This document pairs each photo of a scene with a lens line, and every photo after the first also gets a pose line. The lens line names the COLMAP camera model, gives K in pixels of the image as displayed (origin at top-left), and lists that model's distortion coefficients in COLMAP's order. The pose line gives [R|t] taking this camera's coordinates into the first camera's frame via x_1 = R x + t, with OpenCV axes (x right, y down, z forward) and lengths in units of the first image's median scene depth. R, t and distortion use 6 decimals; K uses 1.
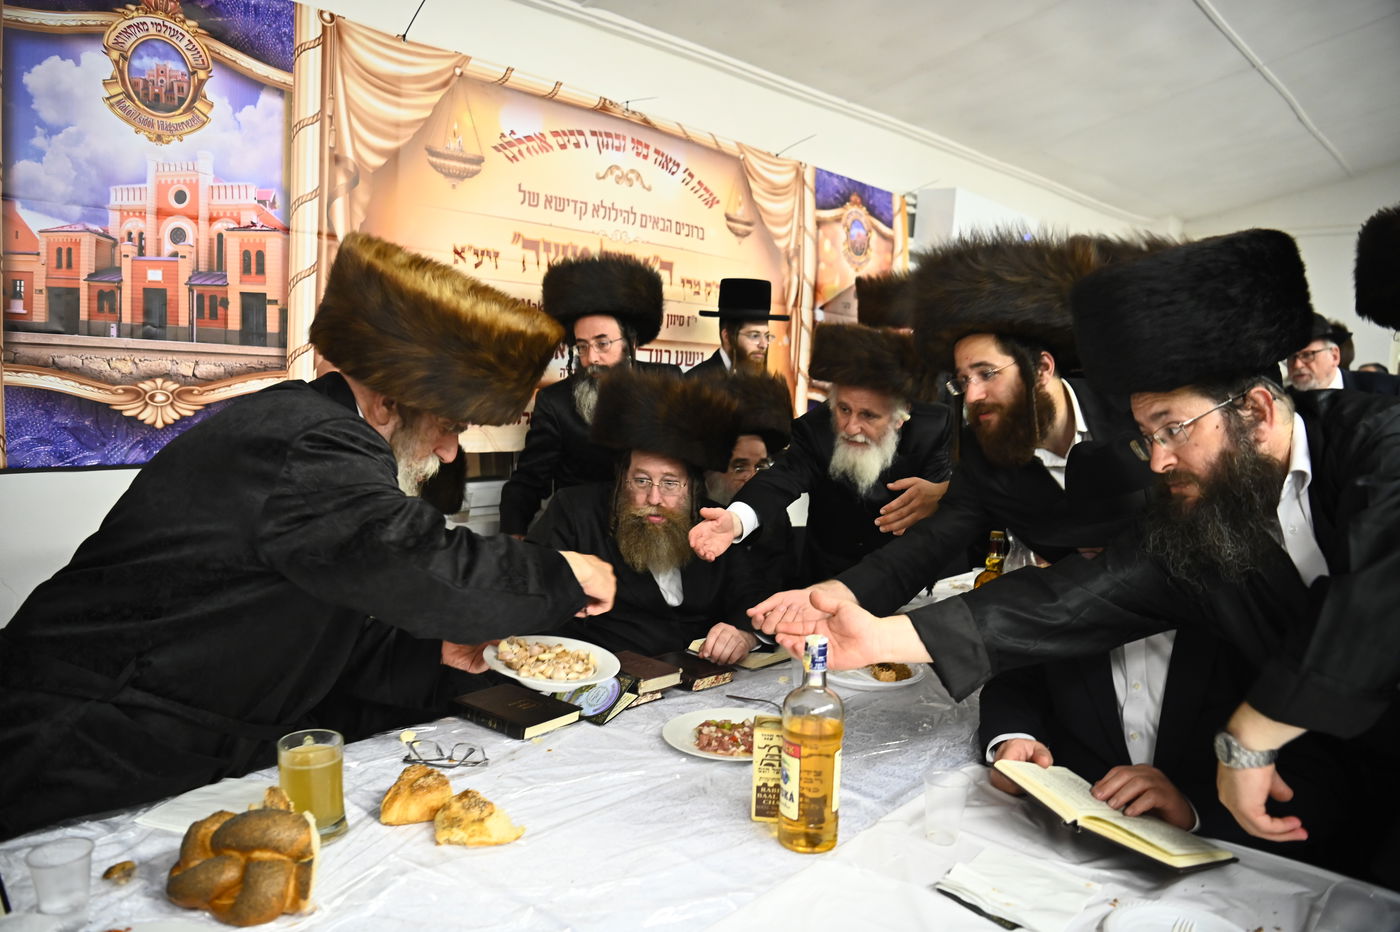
lens RADIAL K [[981.5, 0, 707.7], [0, 981.5, 462.3], [0, 0, 1]] dist [-0.078643, 0.016911]
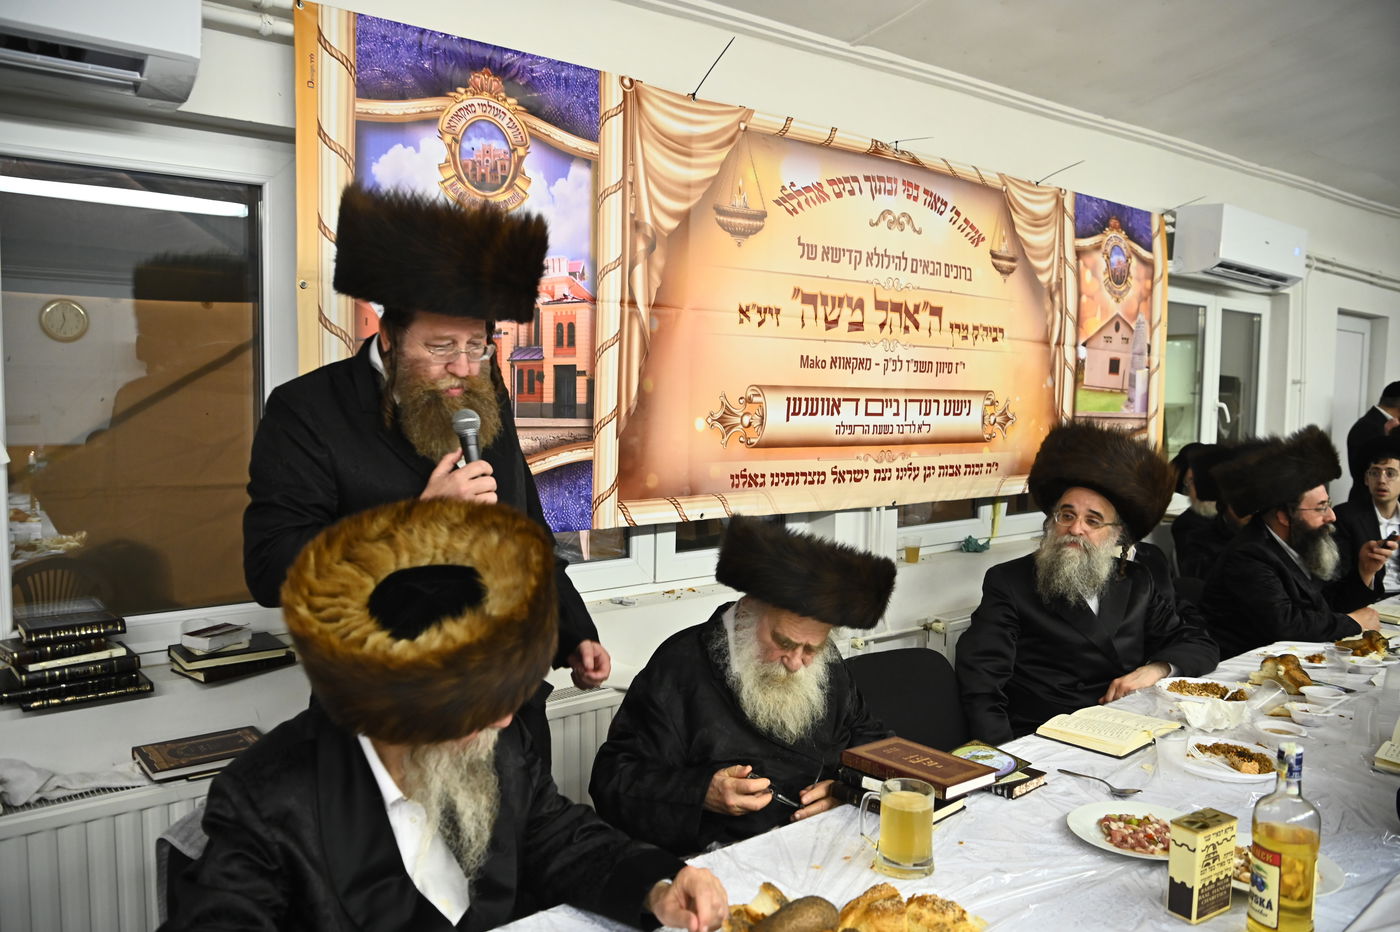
lens RADIAL K [[1088.2, 0, 696.6], [0, 1088.2, 461.2], [0, 0, 1]] dist [-0.066068, 0.032216]
pose [[0.990637, -0.011979, -0.135992, -0.178266], [0.009335, 0.999755, -0.020062, -0.050696], [0.136200, 0.018604, 0.990507, -0.090579]]
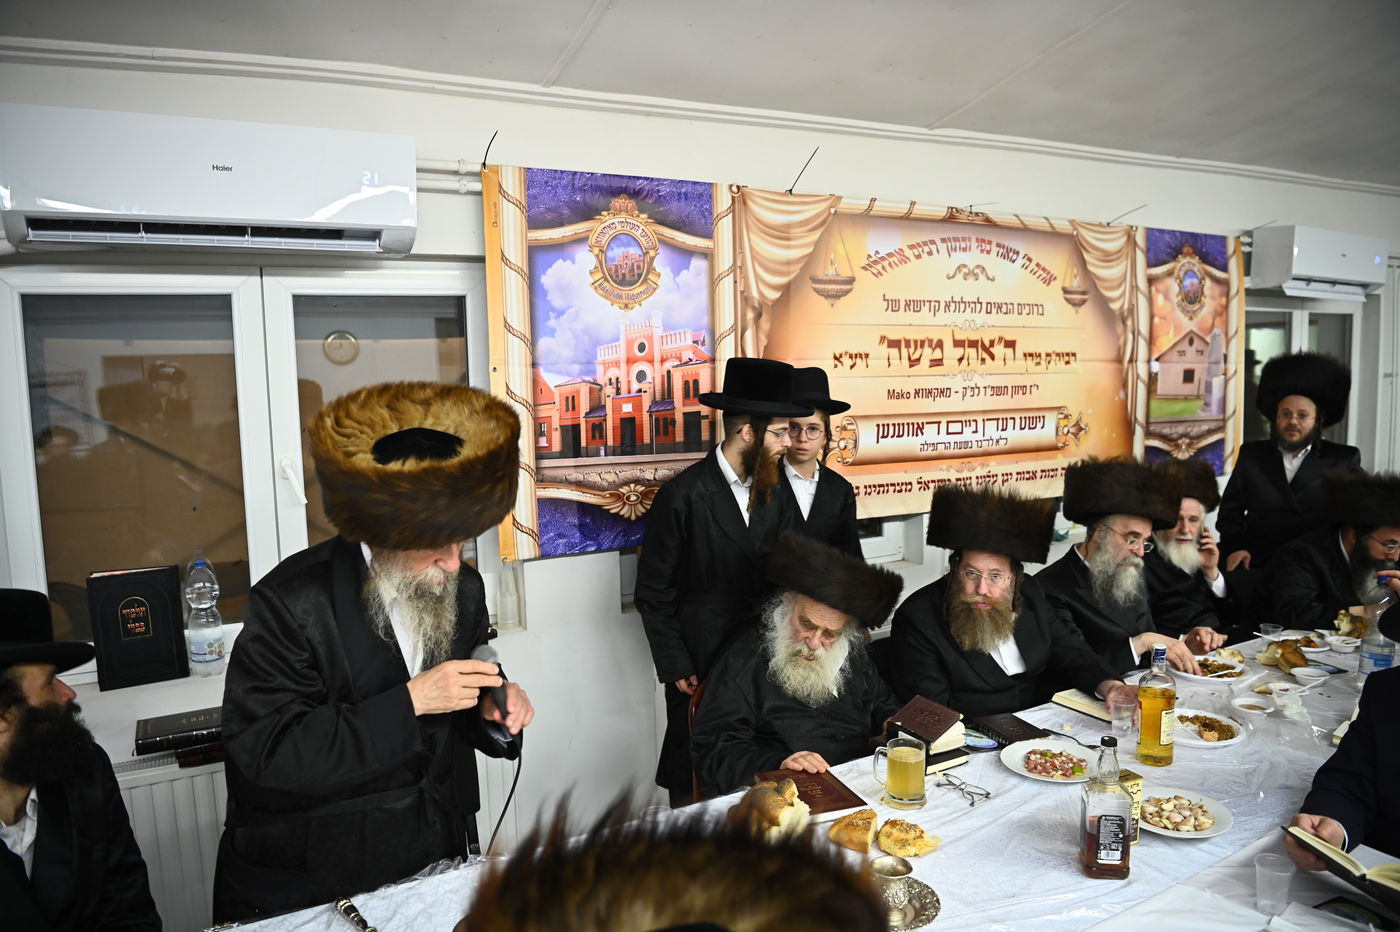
lens RADIAL K [[981.5, 0, 688.2], [0, 981.5, 467.4], [0, 0, 1]] dist [-0.078643, 0.016911]
pose [[0.945129, -0.019426, -0.326121, -0.040467], [0.025906, 0.999544, 0.015537, -0.116689], [0.325670, -0.023133, 0.945200, -0.255395]]
